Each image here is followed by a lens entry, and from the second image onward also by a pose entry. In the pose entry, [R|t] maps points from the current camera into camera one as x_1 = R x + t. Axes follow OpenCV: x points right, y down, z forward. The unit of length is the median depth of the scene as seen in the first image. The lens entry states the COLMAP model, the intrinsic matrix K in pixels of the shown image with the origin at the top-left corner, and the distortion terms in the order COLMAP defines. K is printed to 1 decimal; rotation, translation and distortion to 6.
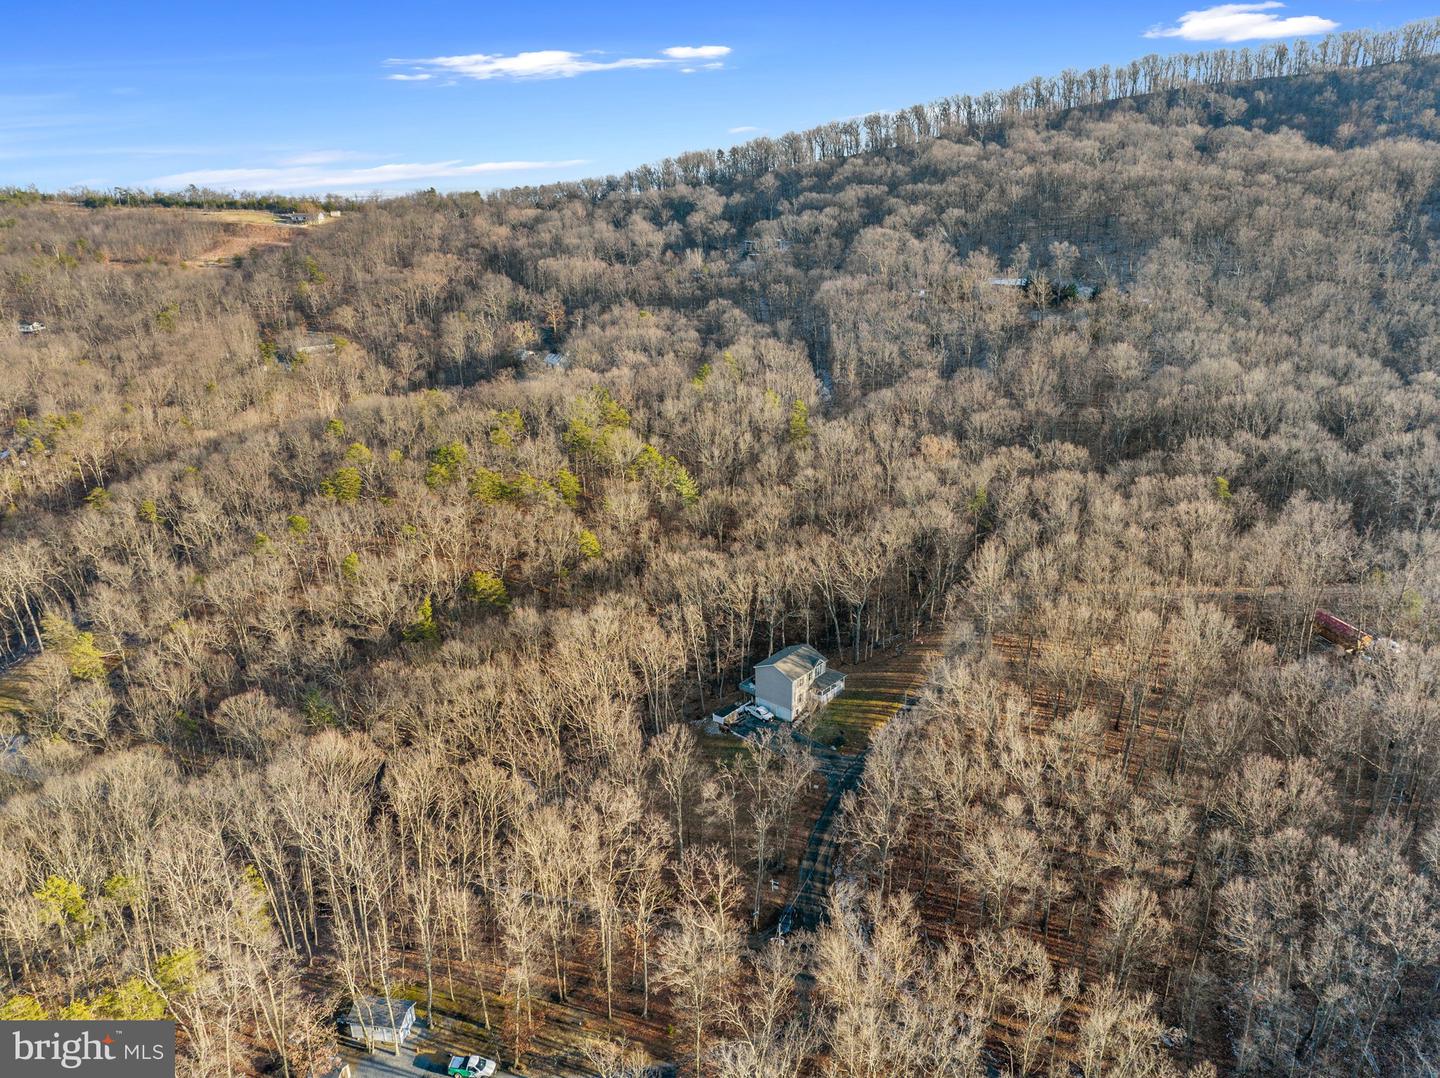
lens RADIAL K [[1025.7, 0, 728.3], [0, 1025.7, 536.8], [0, 0, 1]] dist [-0.047176, 0.021983]
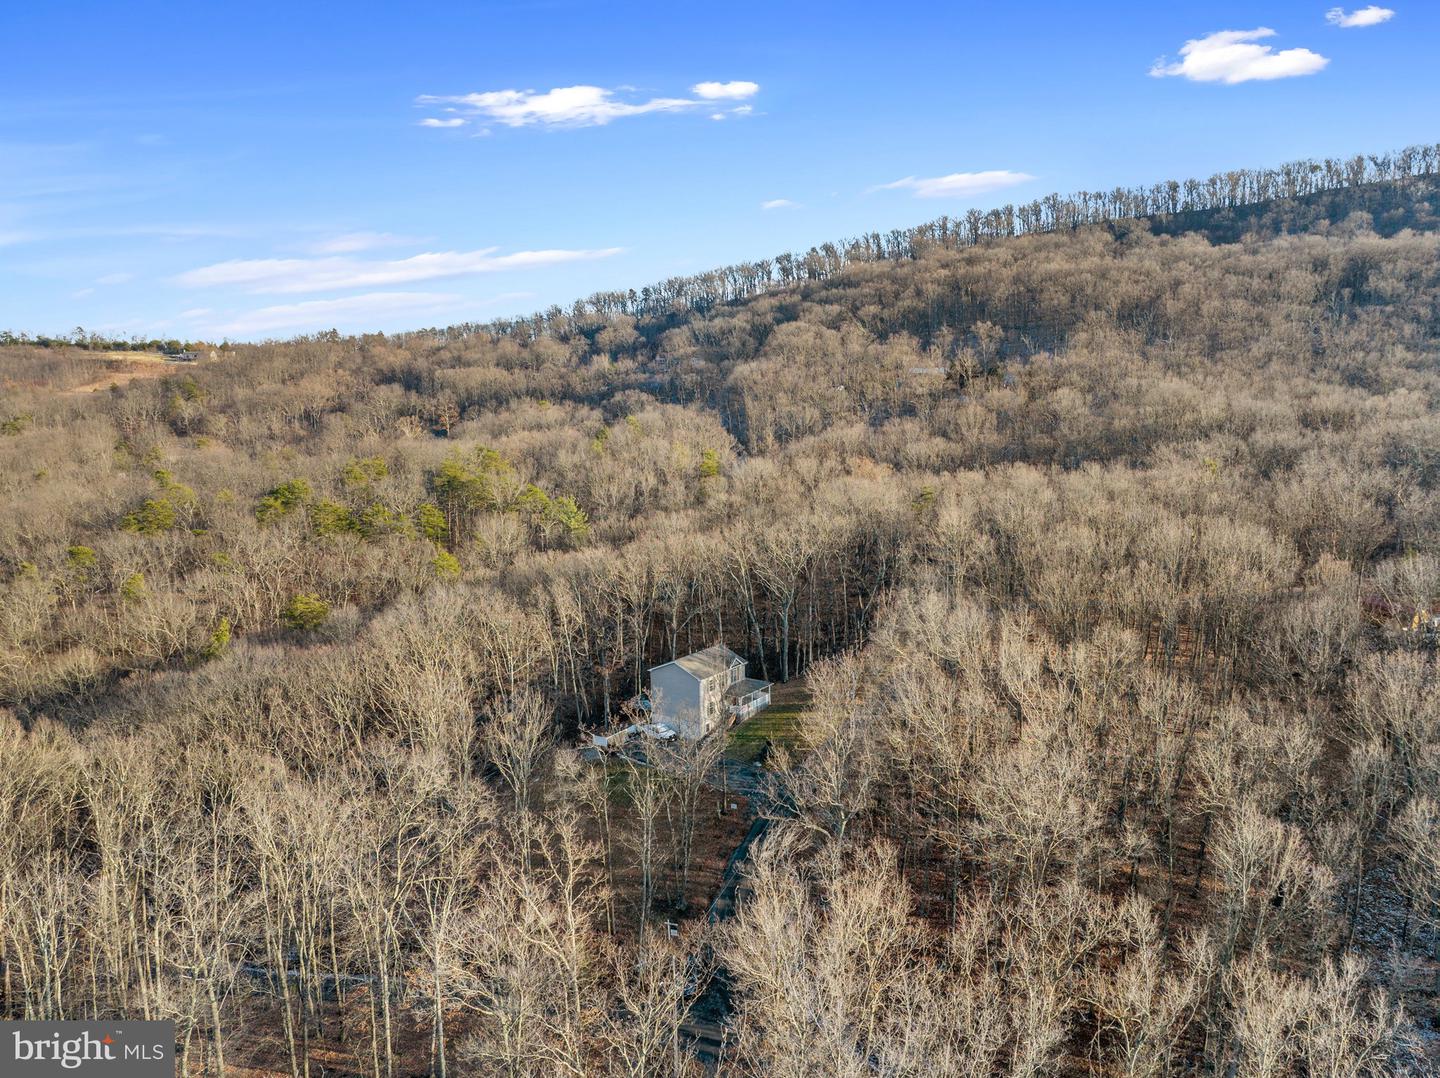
lens RADIAL K [[1025.7, 0, 728.3], [0, 1025.7, 536.8], [0, 0, 1]] dist [-0.047176, 0.021983]
pose [[0.997064, -0.011272, 0.075734, 0.012822], [0.025466, 0.981614, -0.189173, 0.081160], [-0.072209, 0.190546, 0.979019, 0.114971]]
